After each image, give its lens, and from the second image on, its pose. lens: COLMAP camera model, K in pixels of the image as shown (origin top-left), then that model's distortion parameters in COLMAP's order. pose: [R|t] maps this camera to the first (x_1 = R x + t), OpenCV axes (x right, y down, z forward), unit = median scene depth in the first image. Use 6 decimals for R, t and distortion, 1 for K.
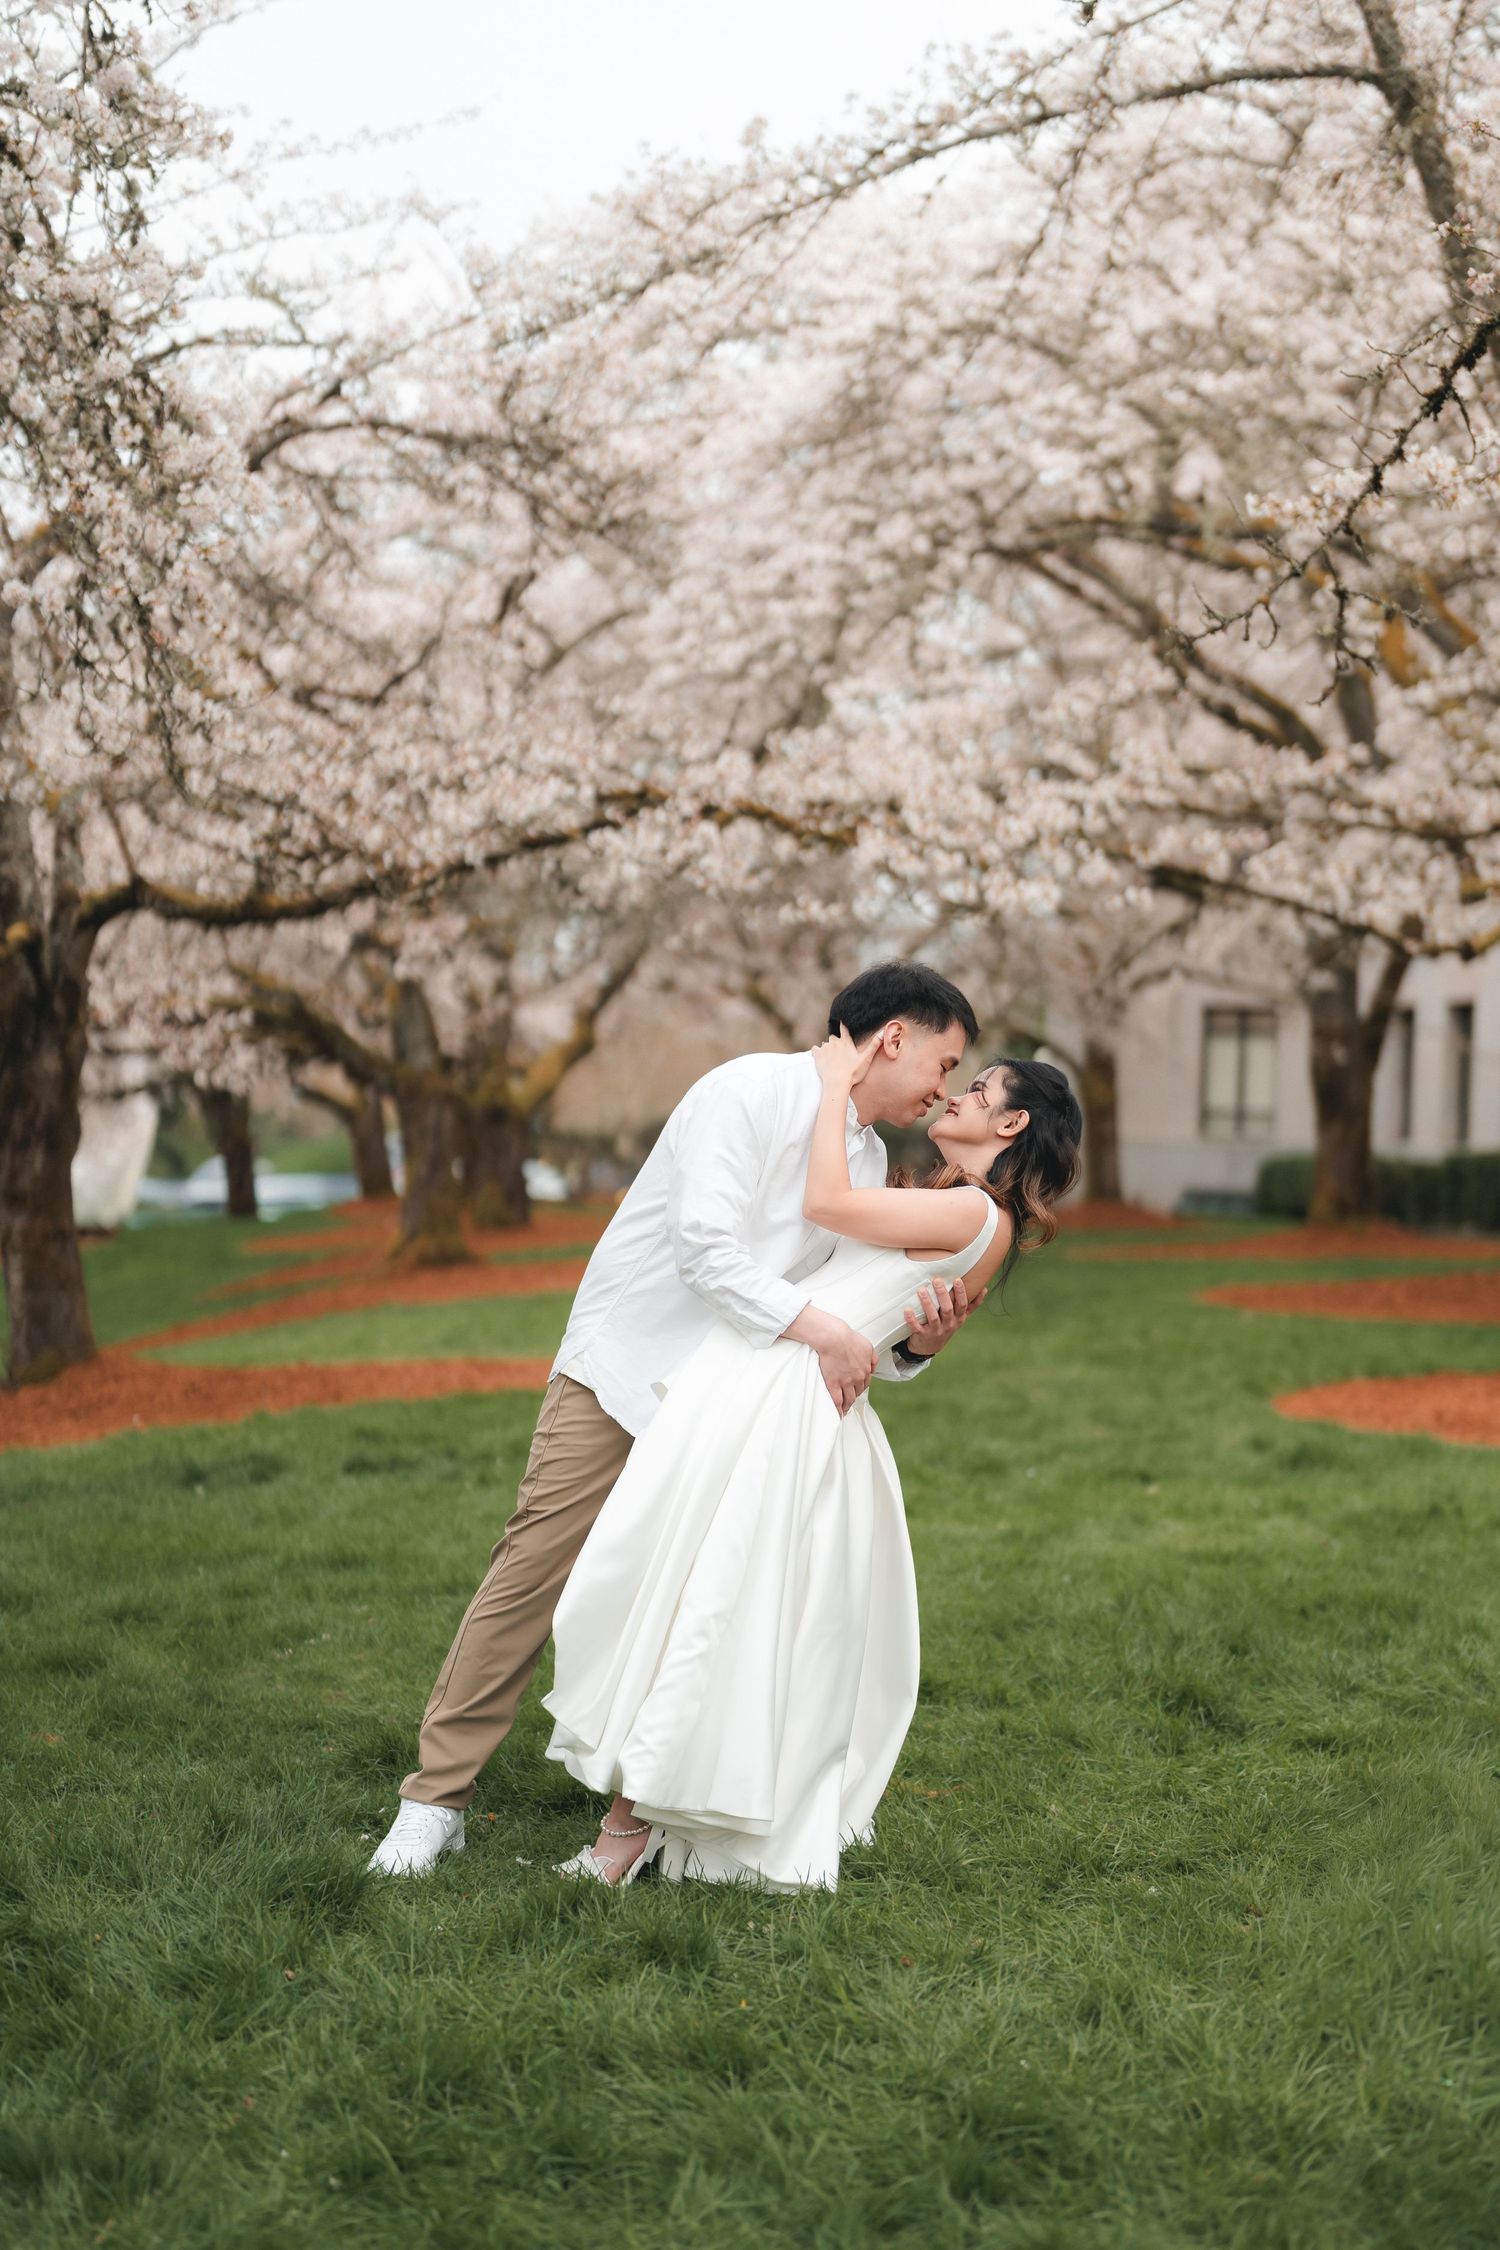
lens RADIAL K [[3312.5, 0, 753.3], [0, 3312.5, 1205.9], [0, 0, 1]] dist [-0.018240, -0.026789]
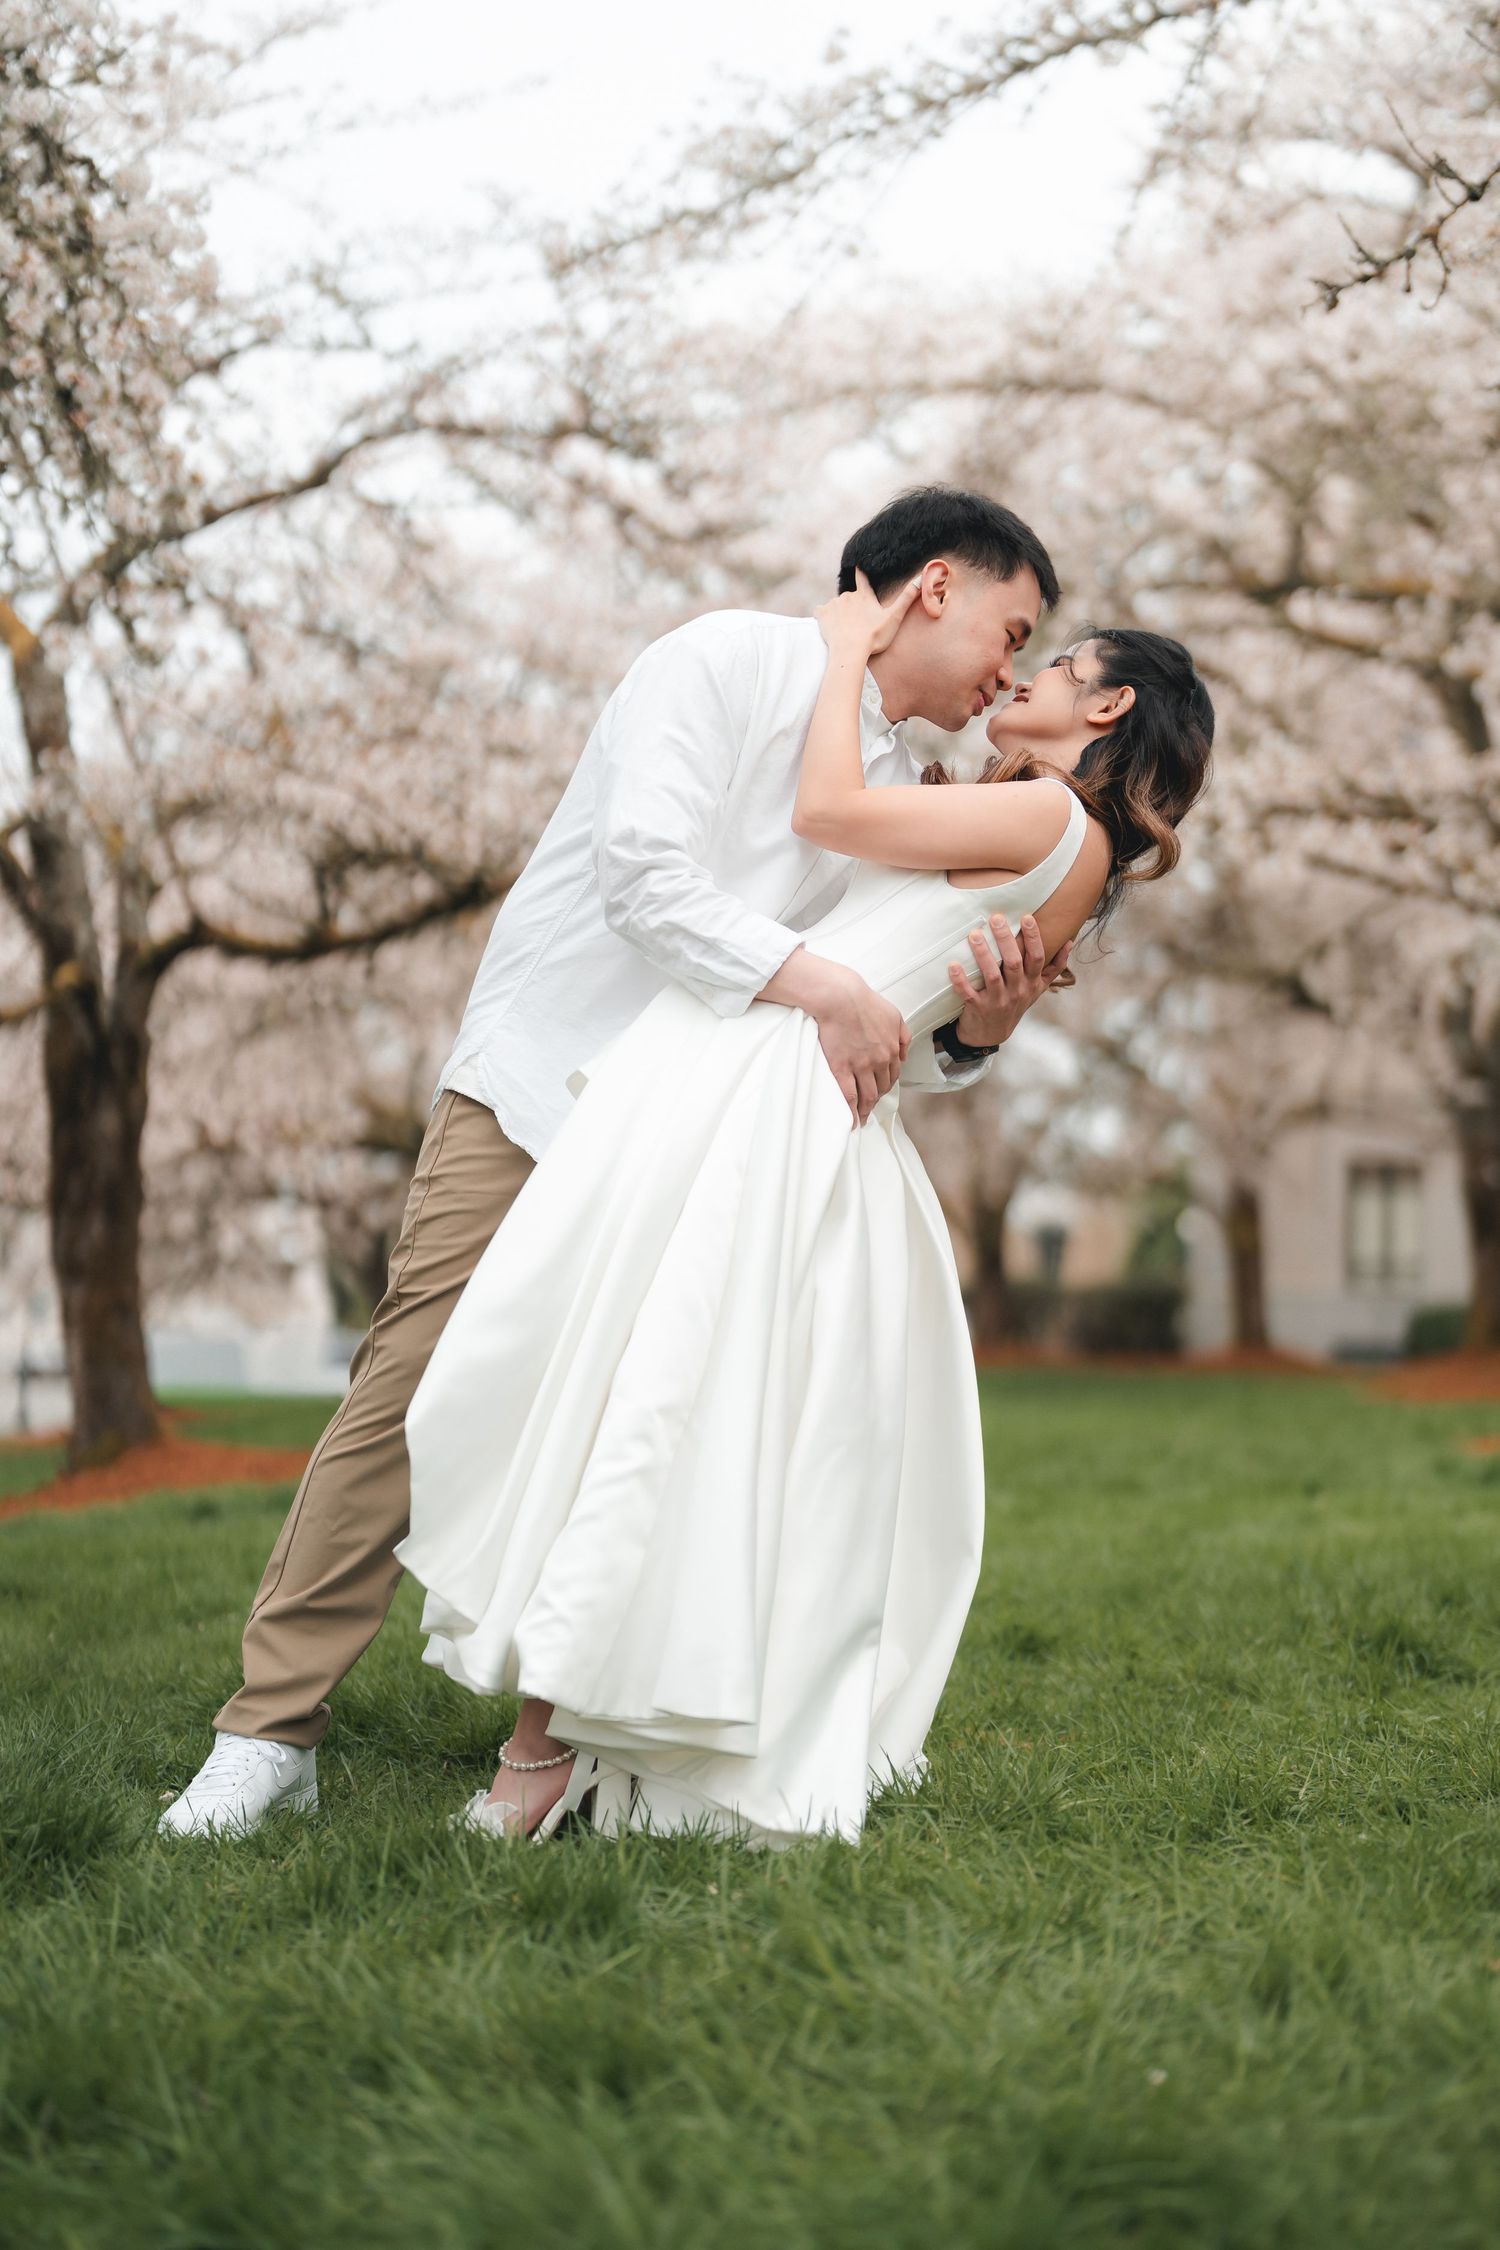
lens RADIAL K [[3125.3, 0, 749.0], [0, 3125.3, 1167.3], [0, 0, 1]] dist [-0.013065, 0.066012]
pose [[0.998386, -0.022051, -0.052343, 0.035927], [0.017799, 0.996608, -0.080344, 0.118108], [0.053938, 0.079283, 0.995392, 0.370998]]
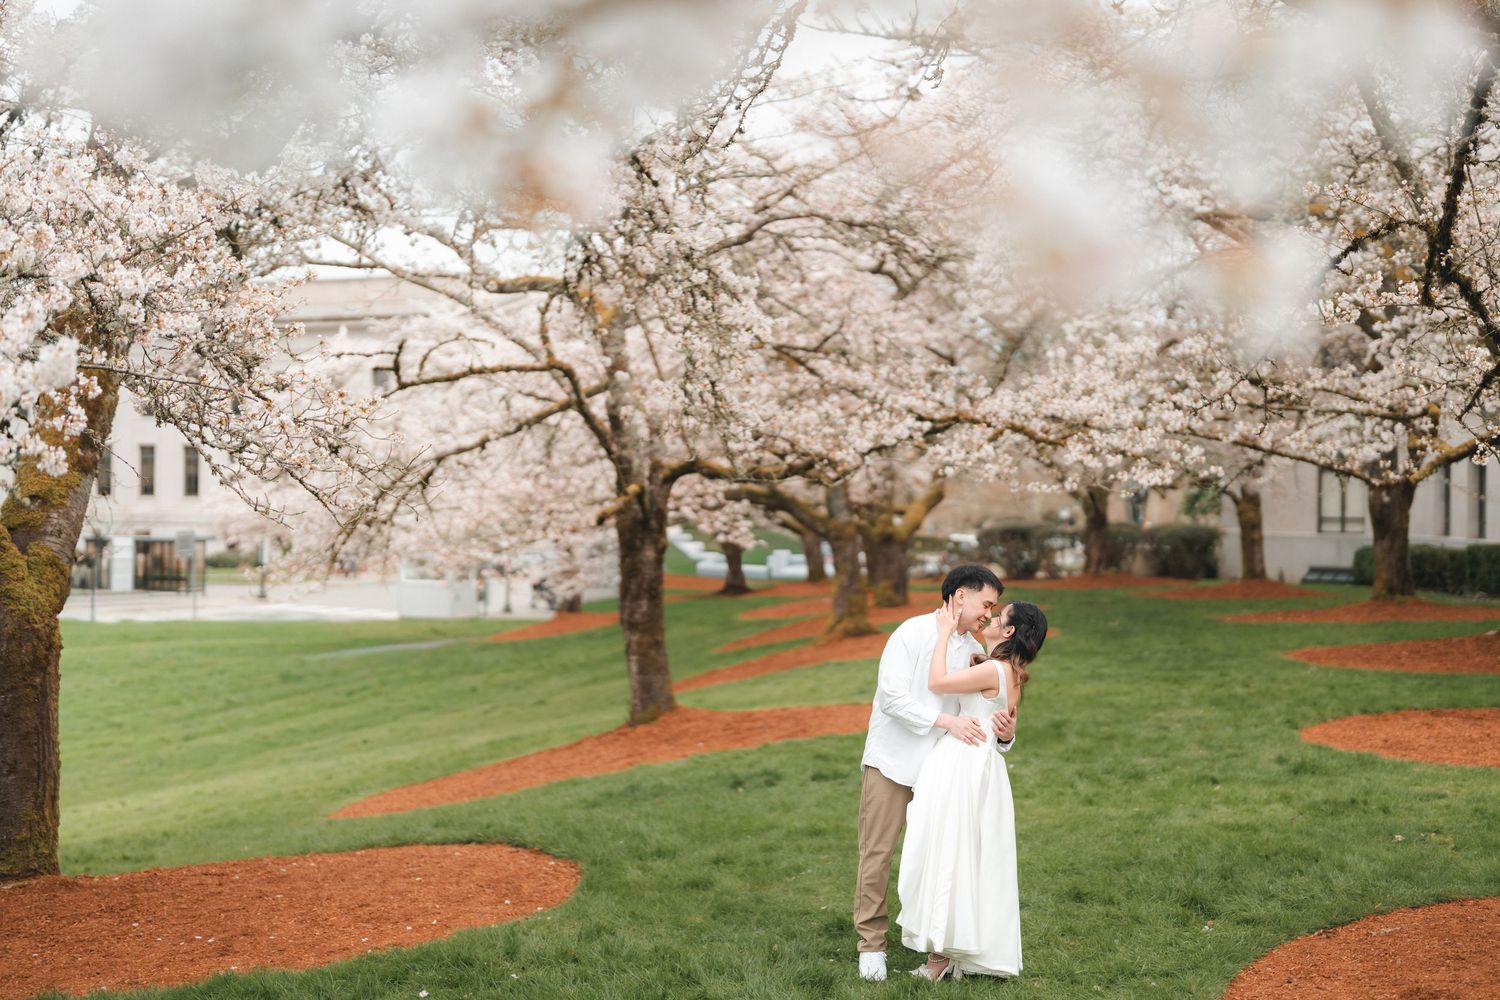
lens RADIAL K [[2132.5, 0, 776.8], [0, 2132.5, 496.1], [0, 0, 1]] dist [-0.029990, 0.123413]
pose [[0.991284, -0.023860, -0.129566, 0.053280], [0.020120, 0.999344, -0.030096, -0.103982], [0.130199, 0.027227, 0.991114, -0.563940]]
